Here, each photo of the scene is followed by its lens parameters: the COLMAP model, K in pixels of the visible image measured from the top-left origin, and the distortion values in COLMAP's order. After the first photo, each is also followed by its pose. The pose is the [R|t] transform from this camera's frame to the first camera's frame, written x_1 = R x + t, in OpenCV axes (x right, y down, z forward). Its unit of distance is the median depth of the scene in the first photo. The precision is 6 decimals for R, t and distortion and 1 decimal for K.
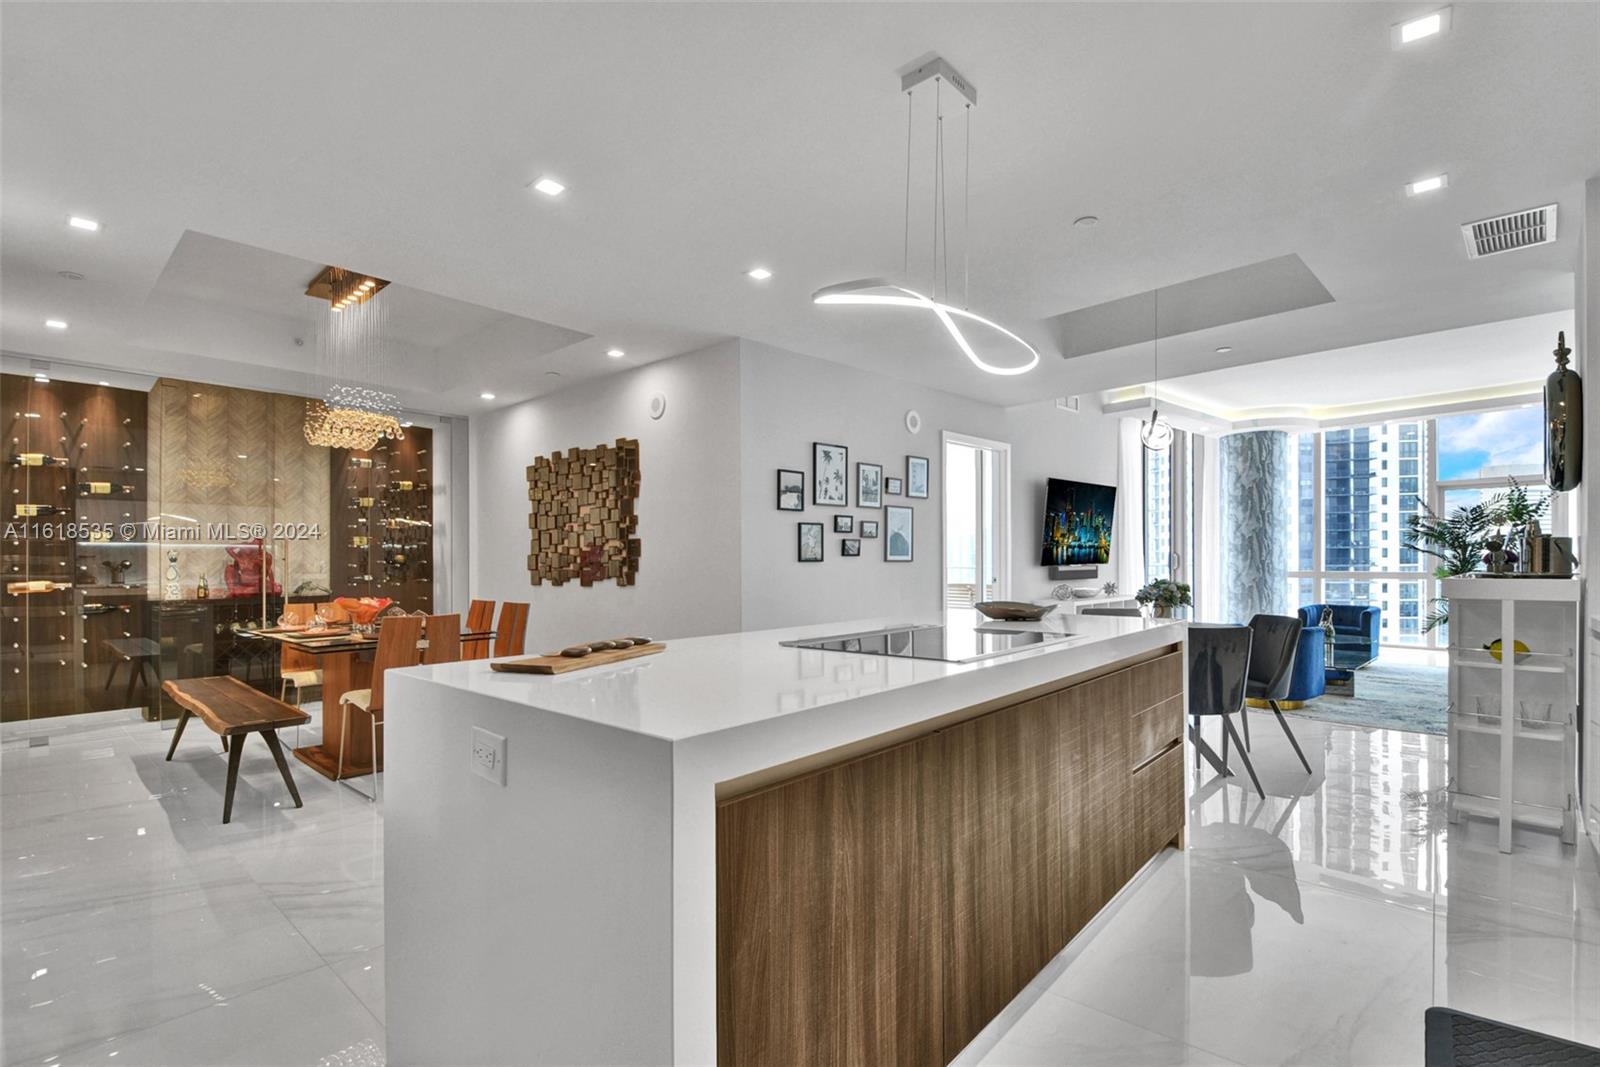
lens RADIAL K [[707.7, 0, 813.1], [0, 707.7, 559.4], [0, 0, 1]] dist [0.000930, -0.017821]
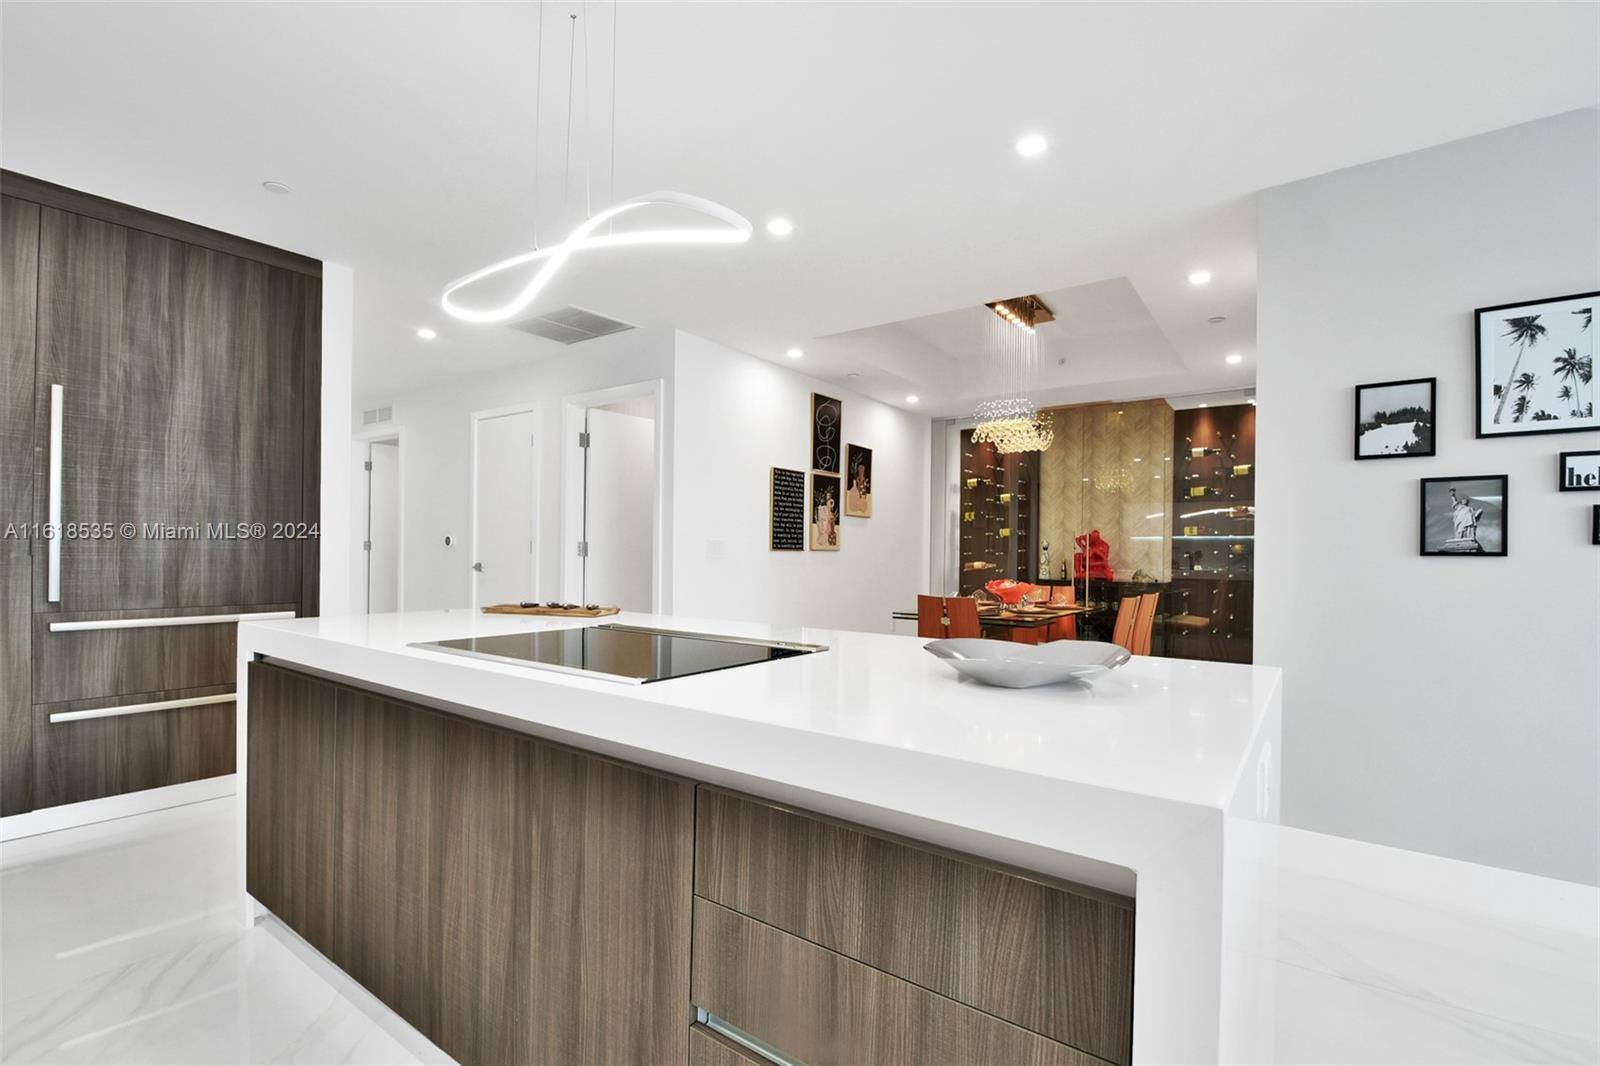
lens RADIAL K [[713.7, 0, 801.9], [0, 713.7, 560.6], [0, 0, 1]] dist [0.004313, -0.018053]
pose [[0.098769, 0.019822, -0.994913, 0.395252], [-0.008280, 0.999783, 0.019097, 0.000638], [0.995076, 0.006352, 0.098912, 0.448823]]
